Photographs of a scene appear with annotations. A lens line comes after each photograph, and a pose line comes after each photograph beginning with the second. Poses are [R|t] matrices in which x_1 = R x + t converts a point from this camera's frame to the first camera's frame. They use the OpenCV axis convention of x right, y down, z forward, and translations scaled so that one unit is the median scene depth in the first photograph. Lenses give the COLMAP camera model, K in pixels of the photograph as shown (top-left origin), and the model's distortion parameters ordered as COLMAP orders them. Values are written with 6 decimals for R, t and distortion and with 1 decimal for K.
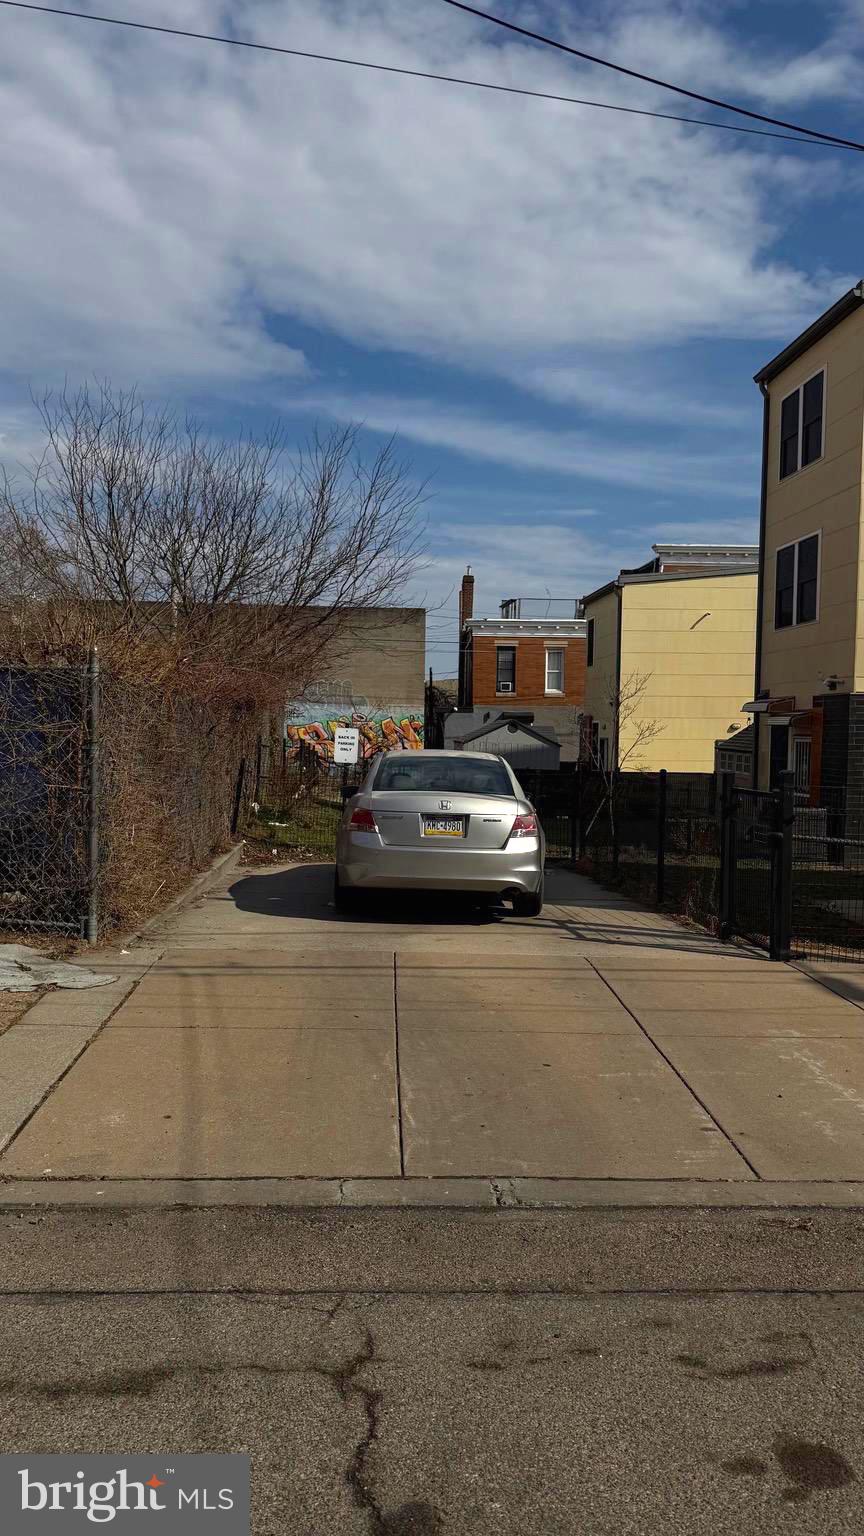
lens RADIAL K [[1079.4, 0, 426.2], [0, 1079.4, 771.8], [0, 0, 1]] dist [0.057156, -0.046153]
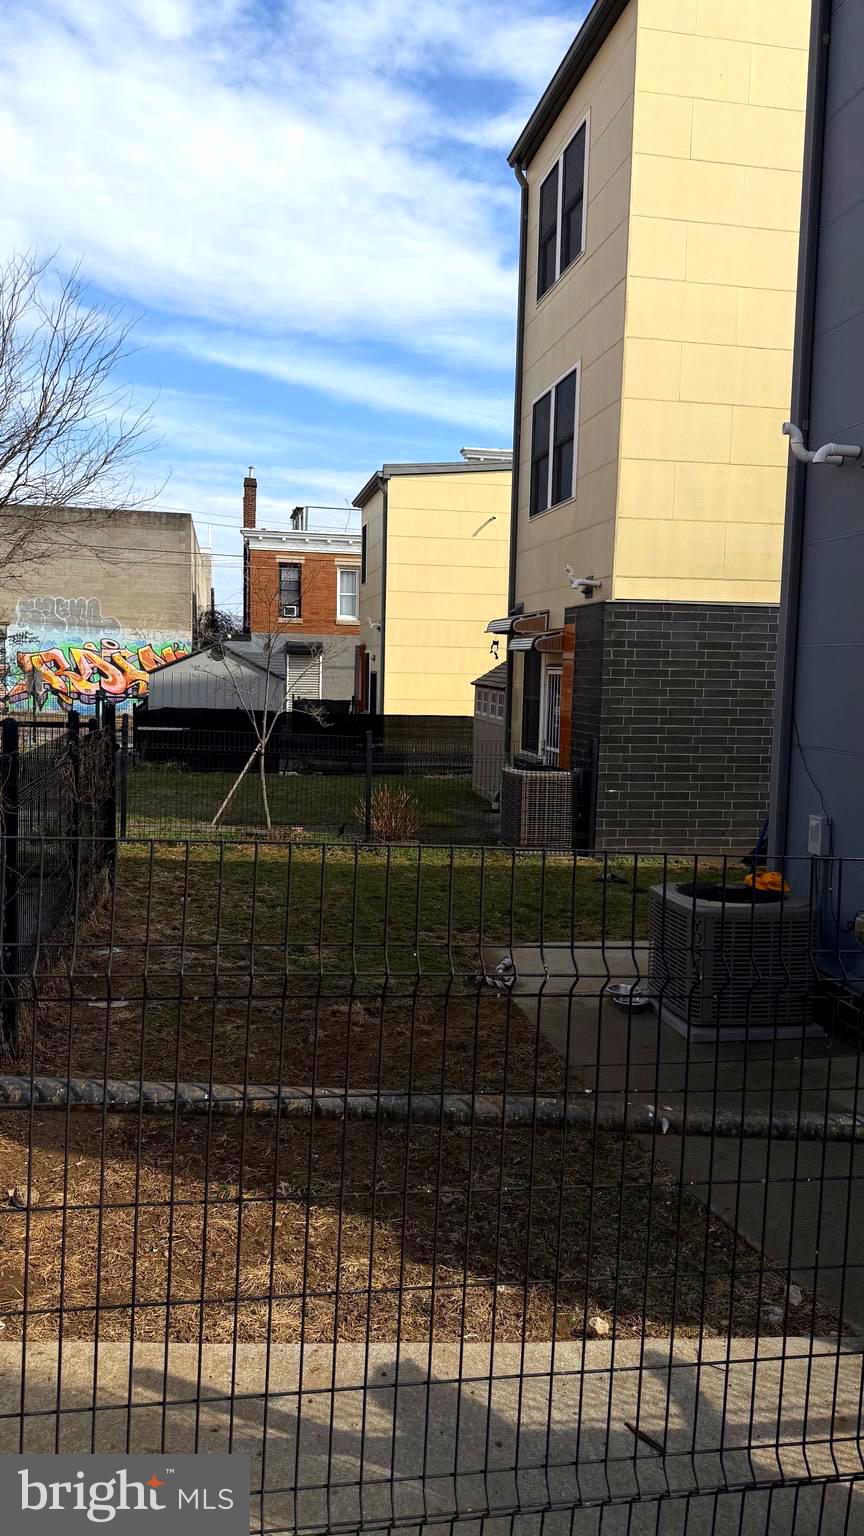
lens RADIAL K [[1079.4, 0, 439.5], [0, 1079.4, 761.0], [0, 0, 1]] dist [0.057156, -0.046153]
pose [[0.991410, 0.001799, 0.130781, 0.176266], [-0.007962, 0.998881, 0.046616, -0.003415], [-0.130550, -0.047256, 0.990315, 0.306641]]
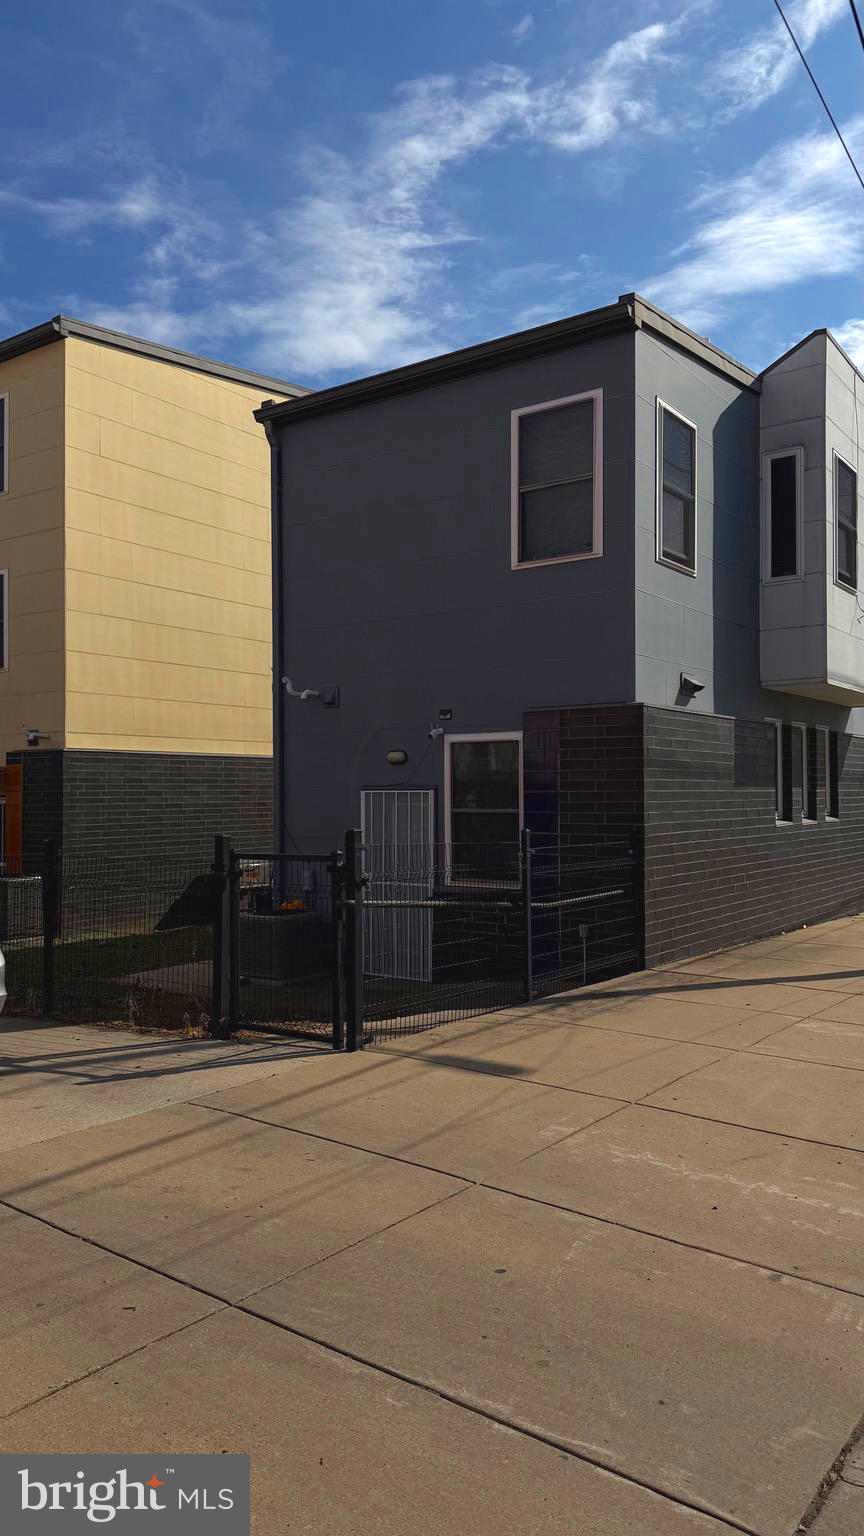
lens RADIAL K [[1079.4, 0, 445.5], [0, 1079.4, 773.4], [0, 0, 1]] dist [0.057156, -0.046153]
pose [[0.621745, -0.002707, 0.783215, -0.116732], [0.044895, 0.998473, -0.032189, -0.006549], [-0.781932, 0.055175, 0.620917, 0.148048]]
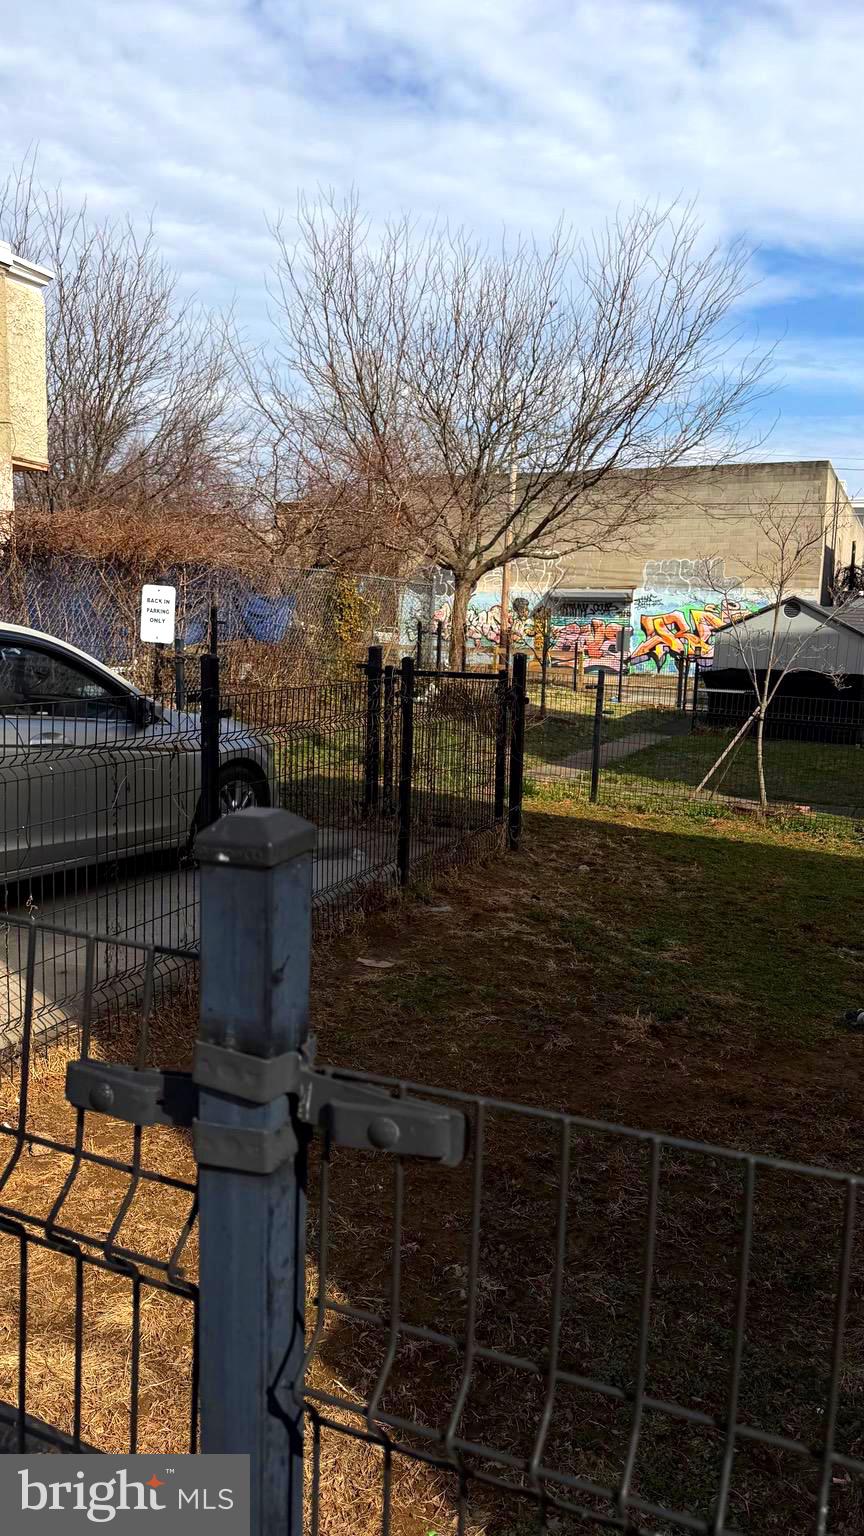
lens RADIAL K [[1079.4, 0, 430.6], [0, 1079.4, 771.9], [0, 0, 1]] dist [0.057156, -0.046153]
pose [[0.878204, 0.071565, -0.472902, 0.291743], [-0.028290, 0.994783, 0.098008, 0.000906], [0.477449, -0.072692, 0.875647, 0.390393]]
